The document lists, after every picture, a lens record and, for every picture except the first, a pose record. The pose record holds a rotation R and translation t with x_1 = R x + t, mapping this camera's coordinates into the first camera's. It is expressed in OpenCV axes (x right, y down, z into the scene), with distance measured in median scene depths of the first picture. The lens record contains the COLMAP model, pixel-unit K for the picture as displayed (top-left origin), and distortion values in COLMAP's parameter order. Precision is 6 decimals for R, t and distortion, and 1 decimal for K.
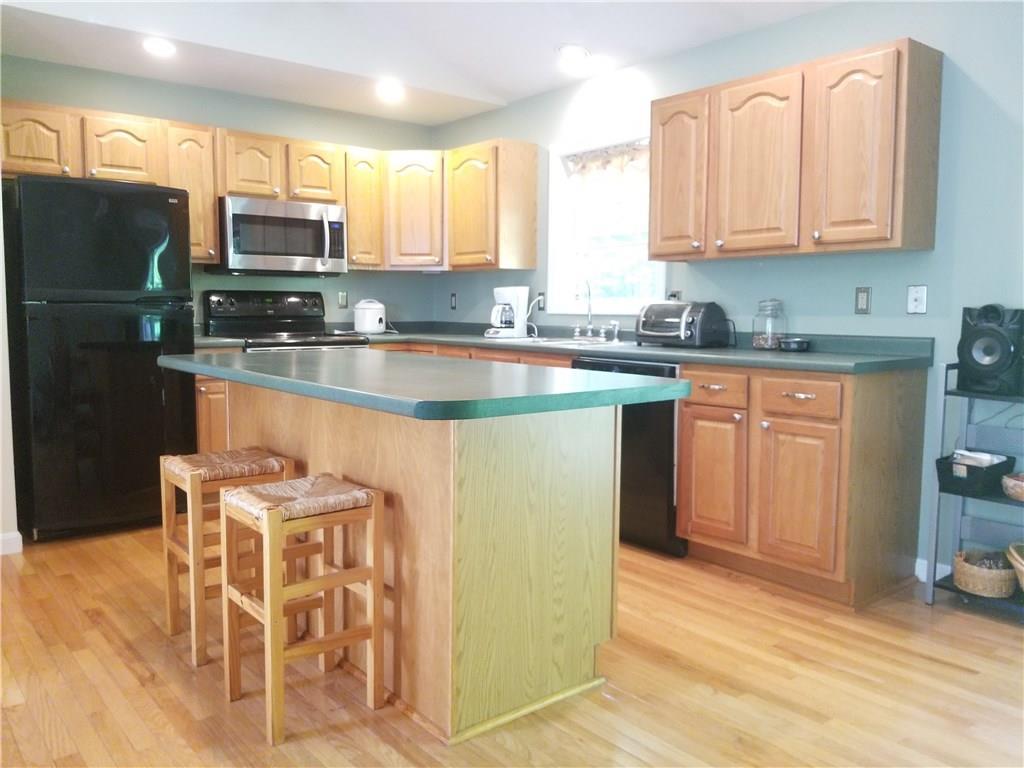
lens RADIAL K [[802.2, 0, 512.0], [0, 802.2, 384.0], [0, 0, 1]] dist [0.061828, -0.116963]
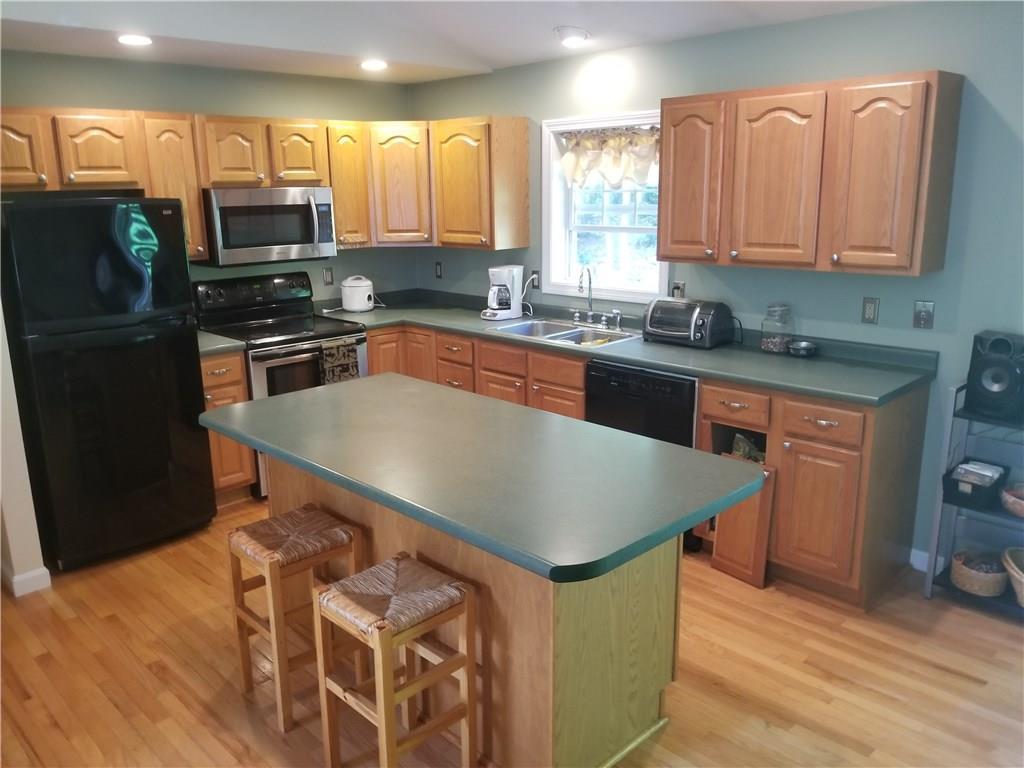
lens RADIAL K [[796.5, 0, 514.4], [0, 796.5, 384.8], [0, 0, 1]] dist [0.059274, -0.098438]
pose [[0.995397, -0.041640, 0.086319, -0.122171], [0.028629, 0.988747, 0.146830, -0.181023], [-0.091461, -0.143683, 0.985388, 0.005591]]
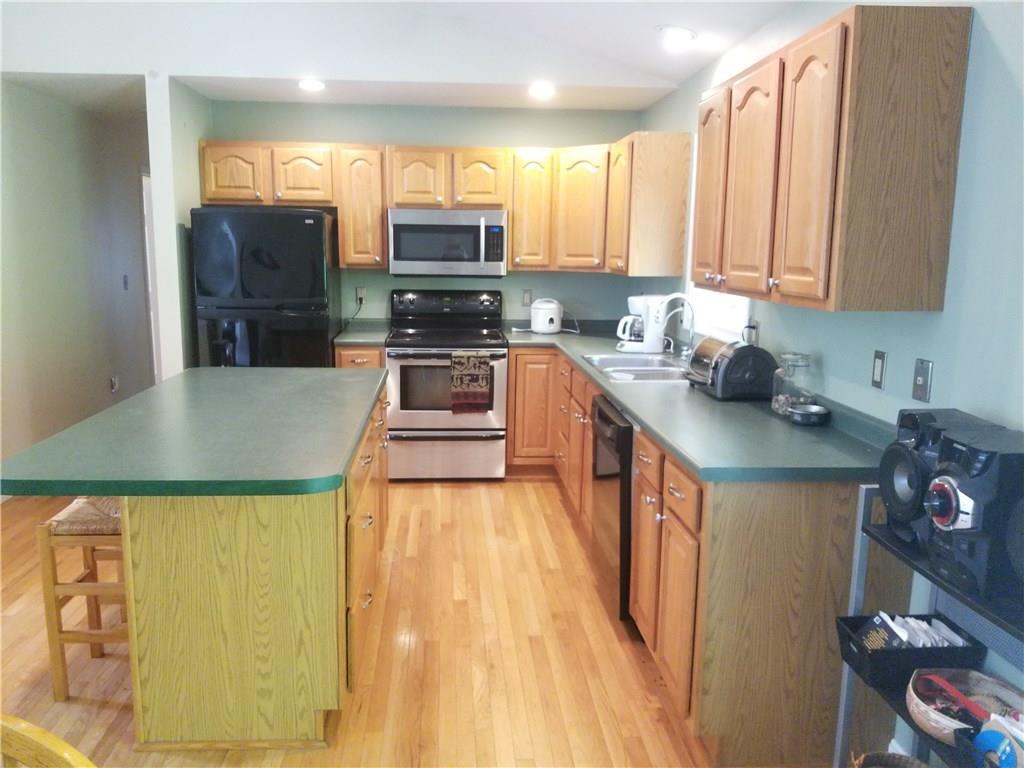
lens RADIAL K [[816.8, 0, 507.2], [0, 816.8, 389.9], [0, 0, 1]] dist [0.071403, -0.132988]
pose [[0.815966, 0.109253, -0.567682, 0.607108], [-0.067757, 0.993285, 0.093771, -0.136906], [0.574115, -0.038050, 0.817890, 0.218758]]
